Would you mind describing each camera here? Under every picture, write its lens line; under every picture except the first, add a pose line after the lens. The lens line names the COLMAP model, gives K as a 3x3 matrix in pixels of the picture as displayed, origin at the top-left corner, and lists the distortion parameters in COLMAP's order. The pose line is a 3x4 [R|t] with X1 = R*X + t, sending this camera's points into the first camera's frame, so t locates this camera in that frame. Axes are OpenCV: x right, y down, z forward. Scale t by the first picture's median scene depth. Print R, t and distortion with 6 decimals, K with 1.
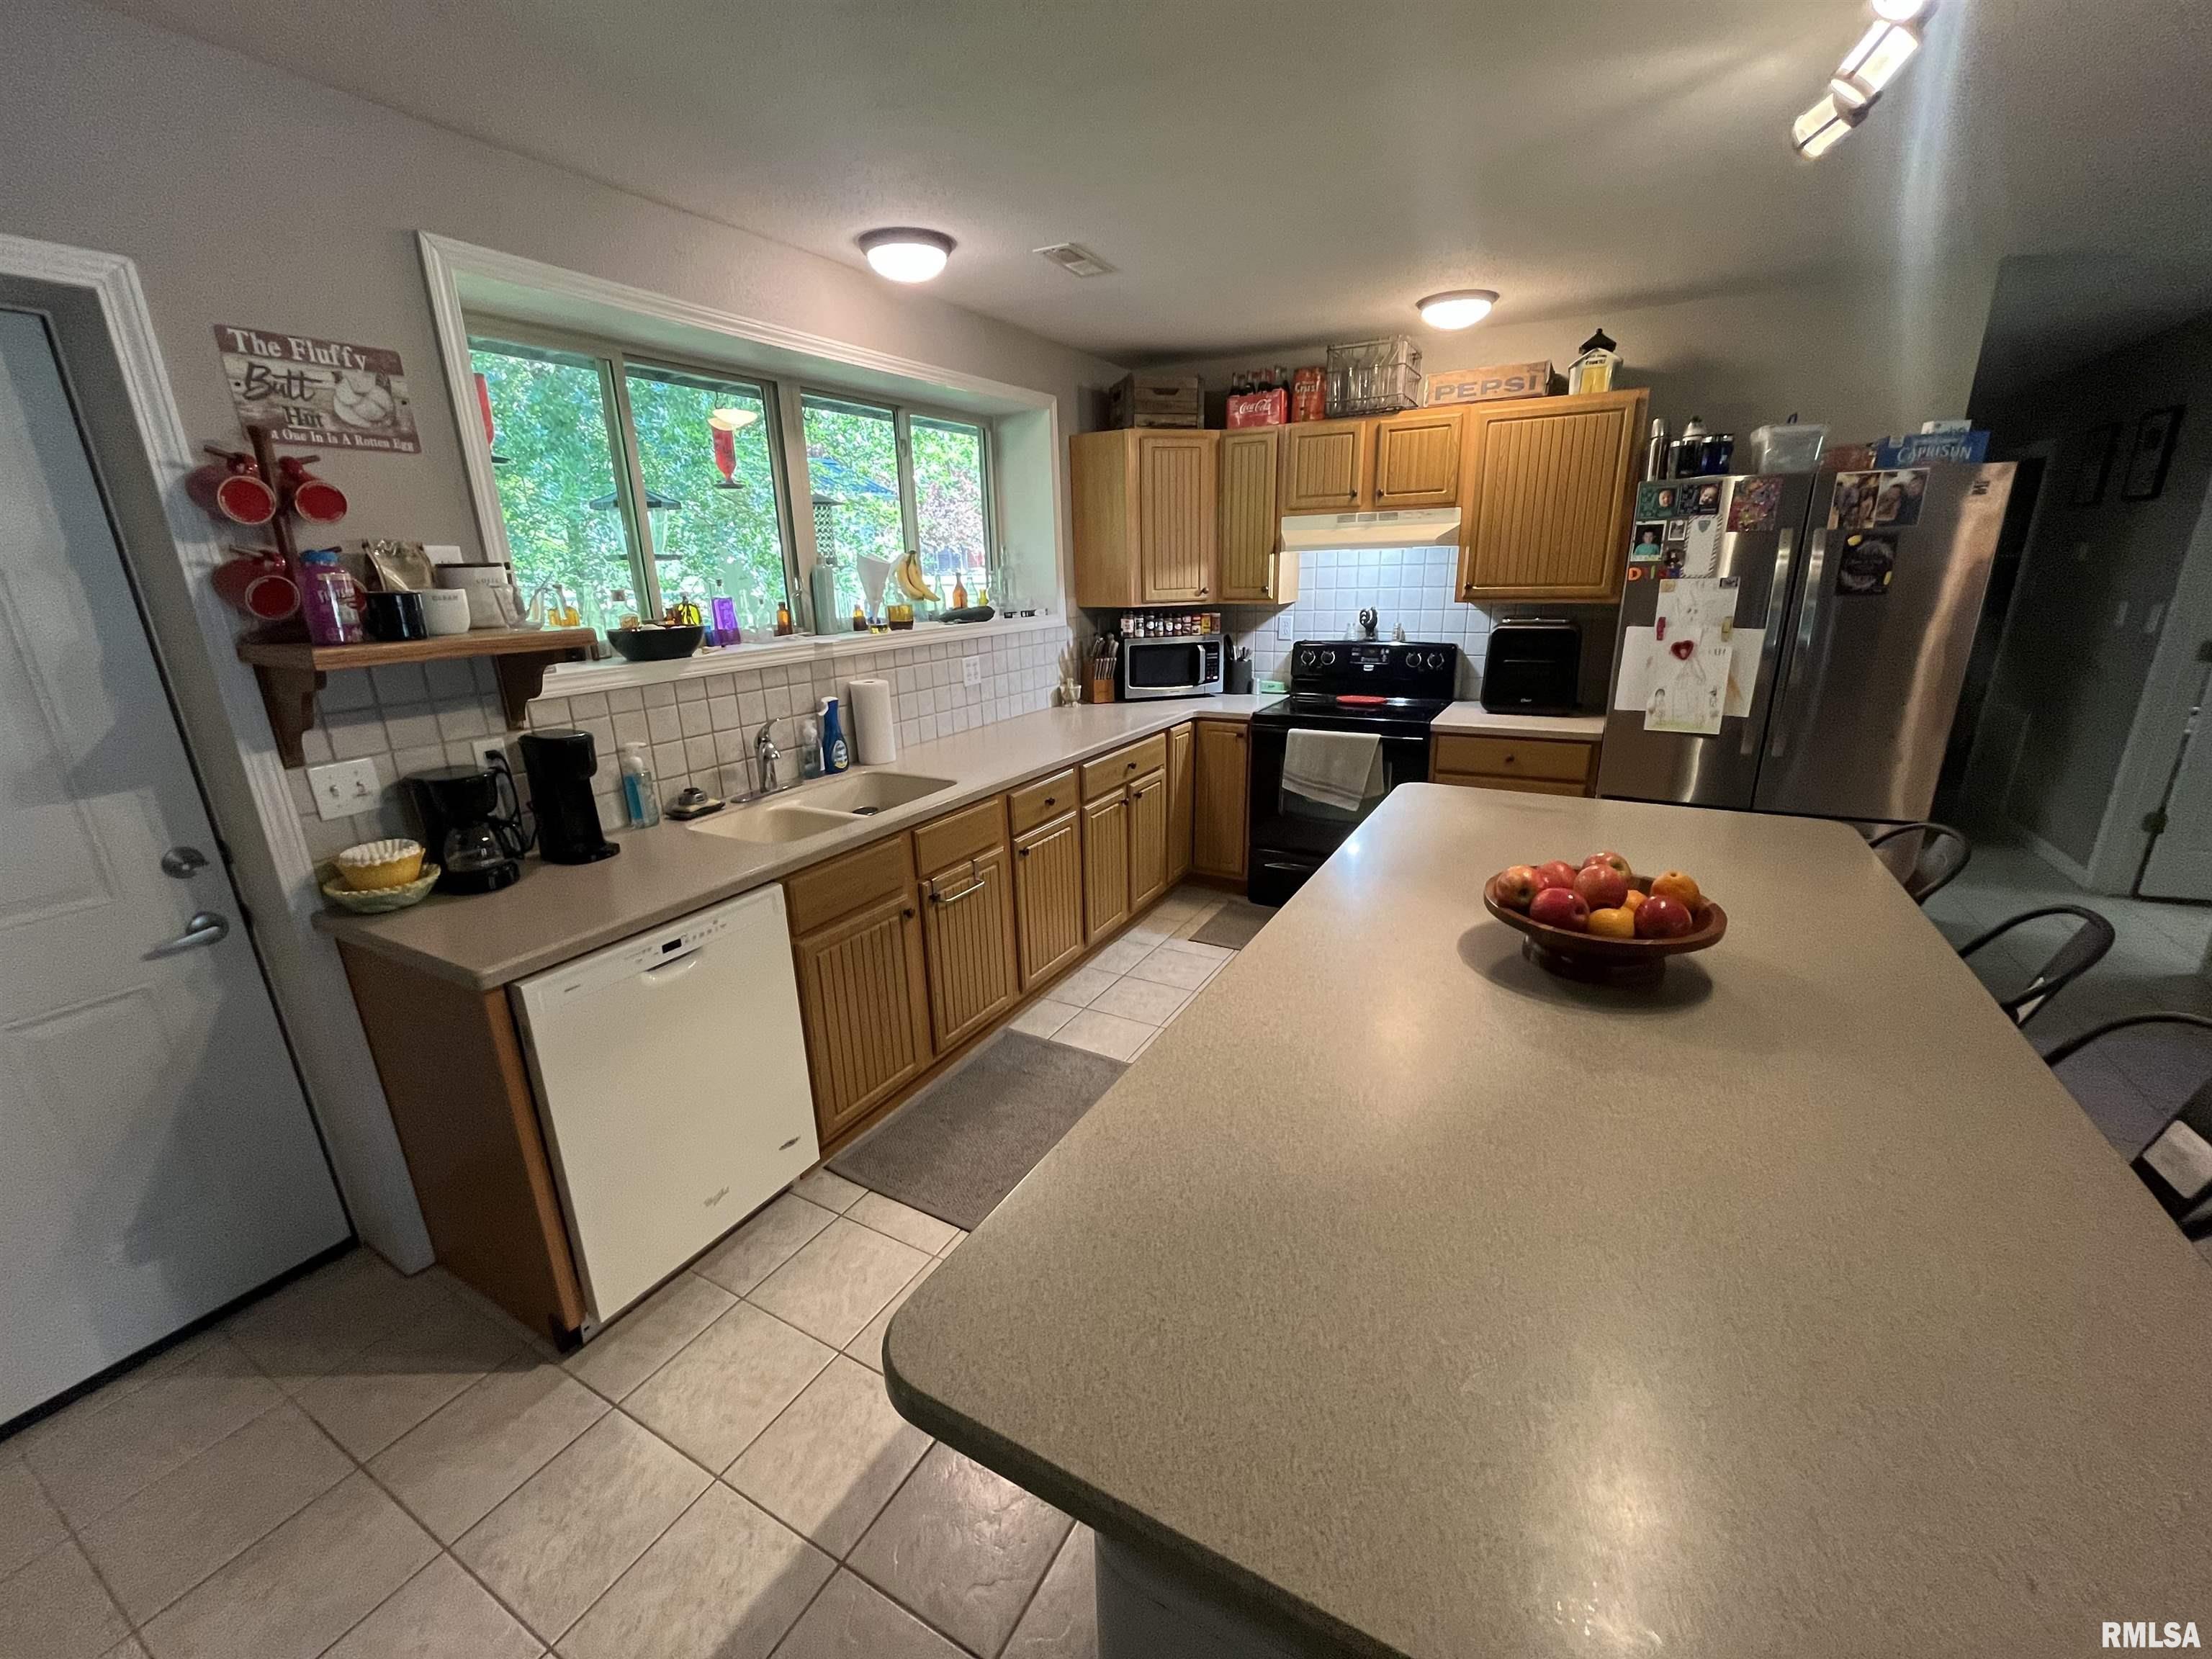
lens RADIAL K [[890.3, 0, 1105.5], [0, 890.3, 837.2], [0, 0, 1]] dist [-0.002355, -0.000694]
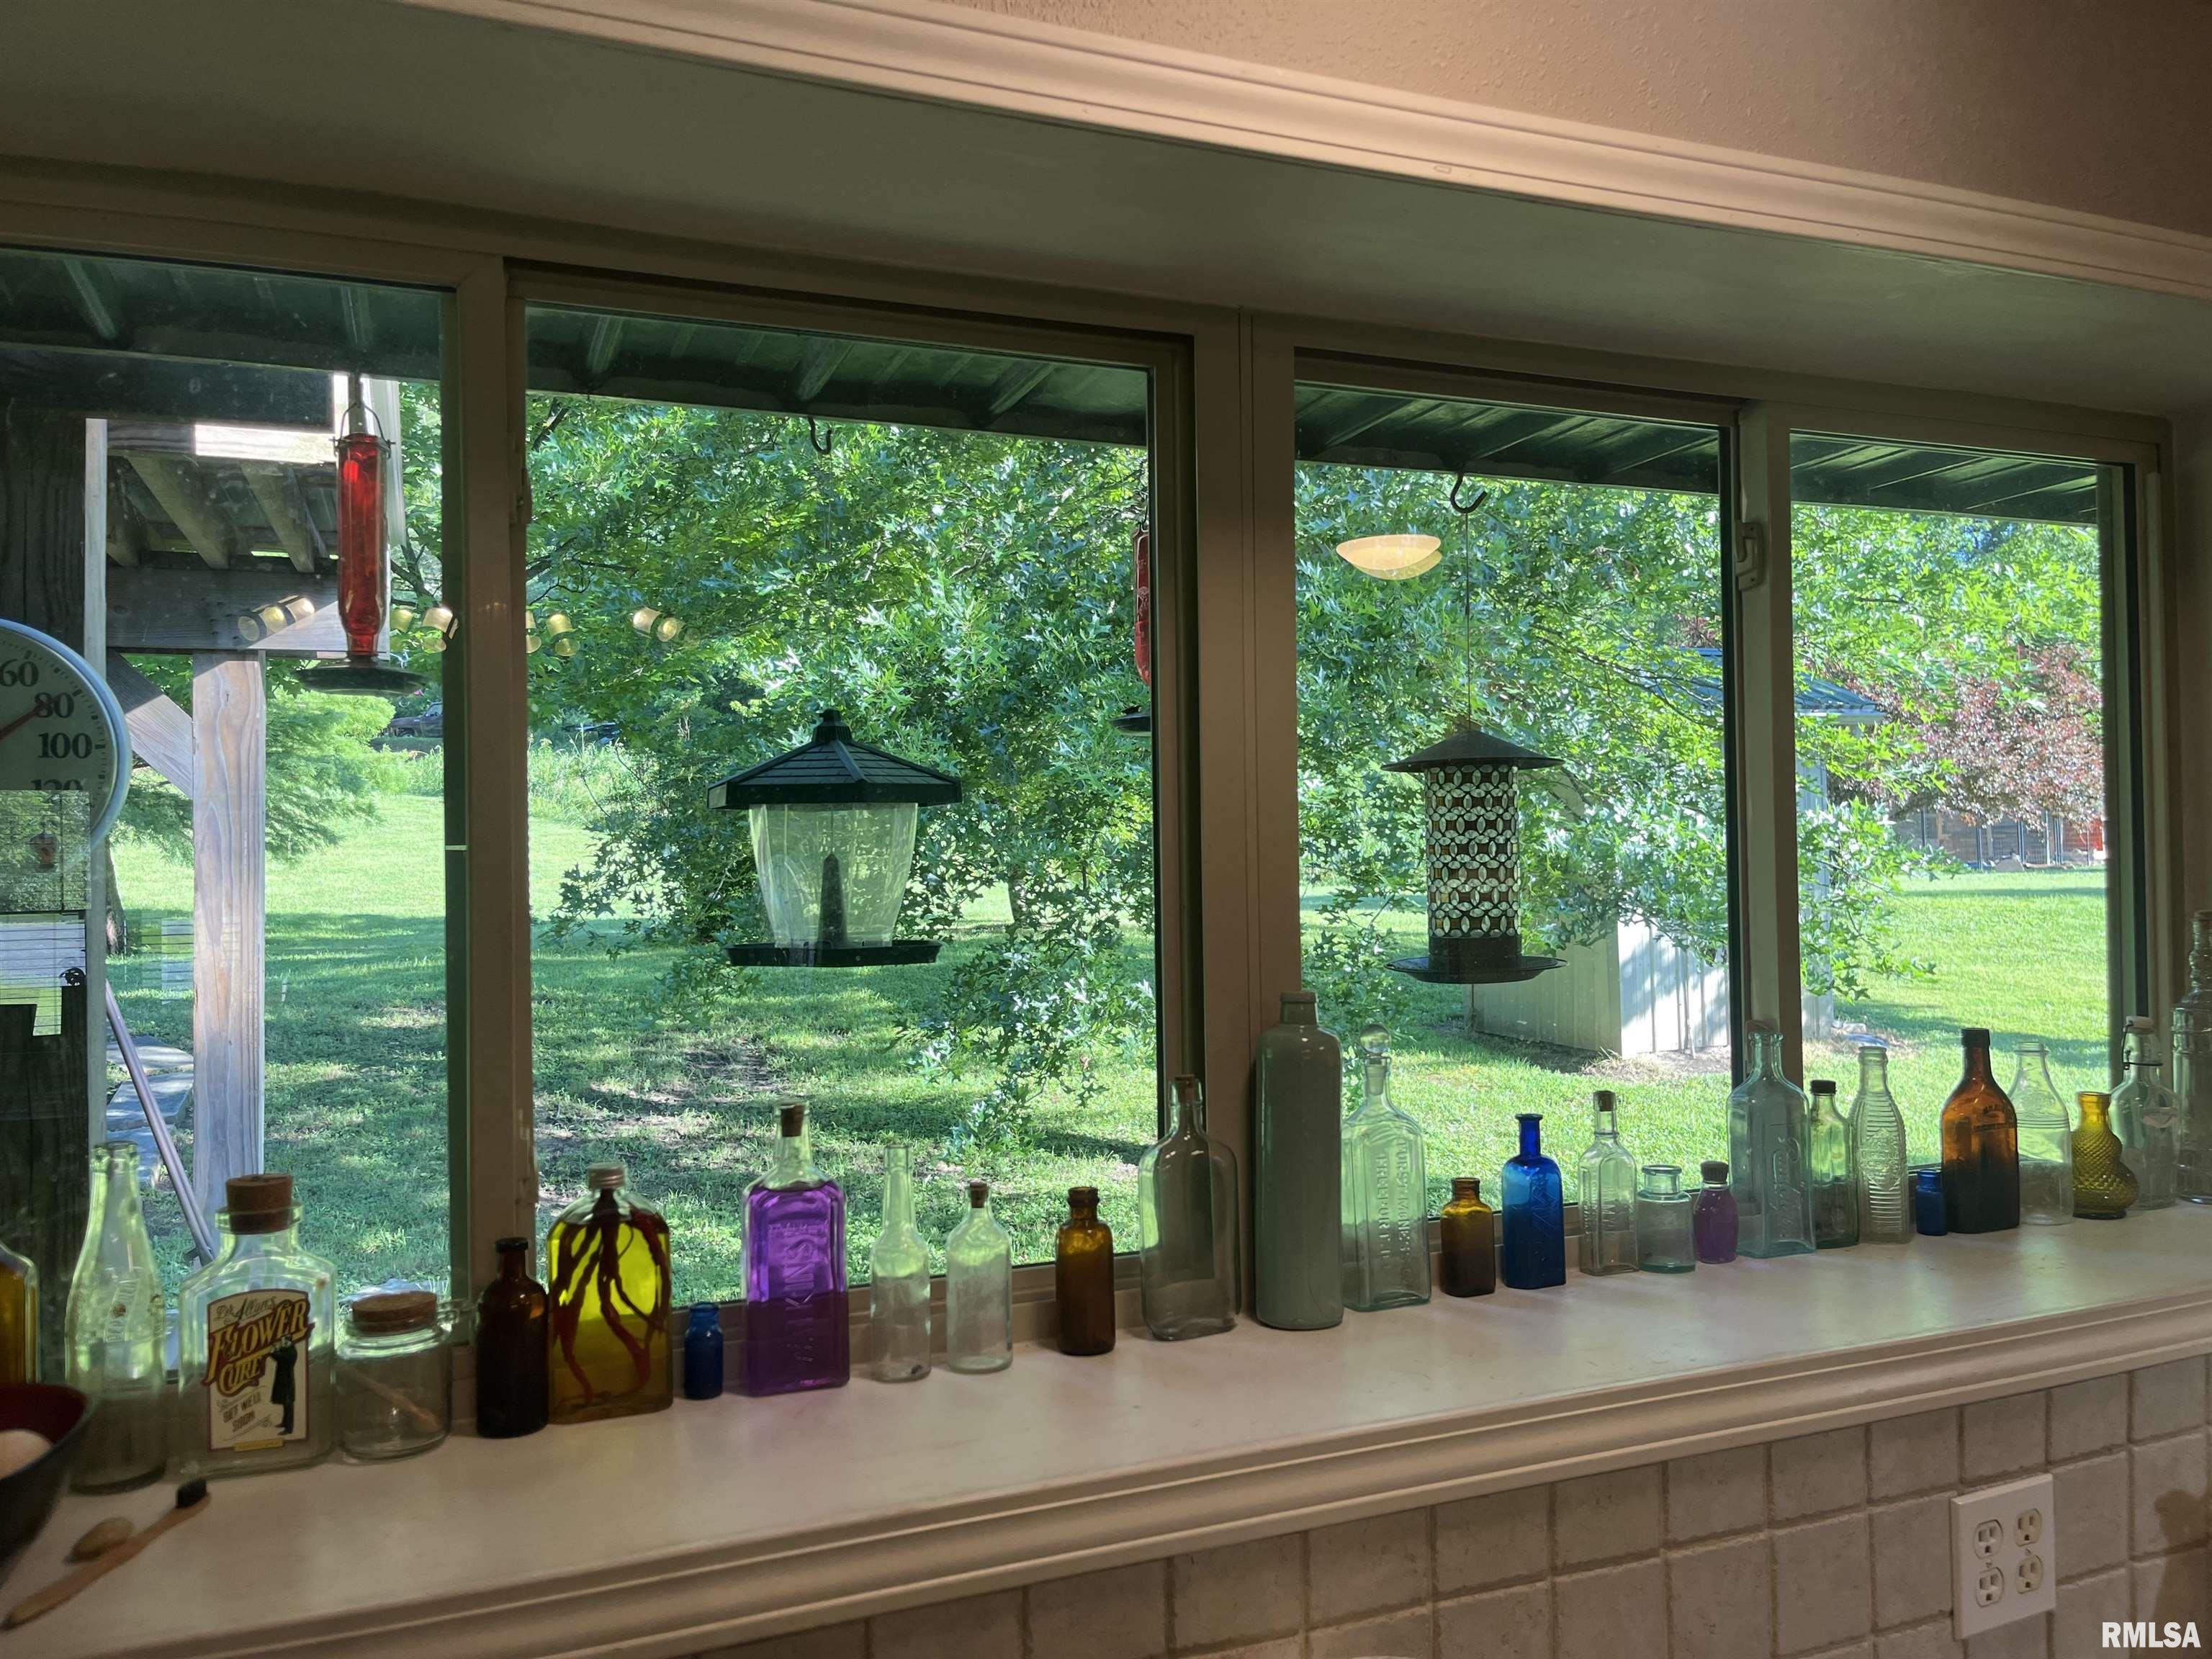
lens RADIAL K [[1658.8, 0, 1099.2], [0, 1658.8, 829.9], [0, 0, 1]] dist [0.003795, -0.000864]
pose [[0.780621, 0.000798, -0.625004, -0.072650], [-0.185431, 0.955269, -0.230381, -0.205994], [0.596863, 0.295736, 0.745852, 0.525734]]
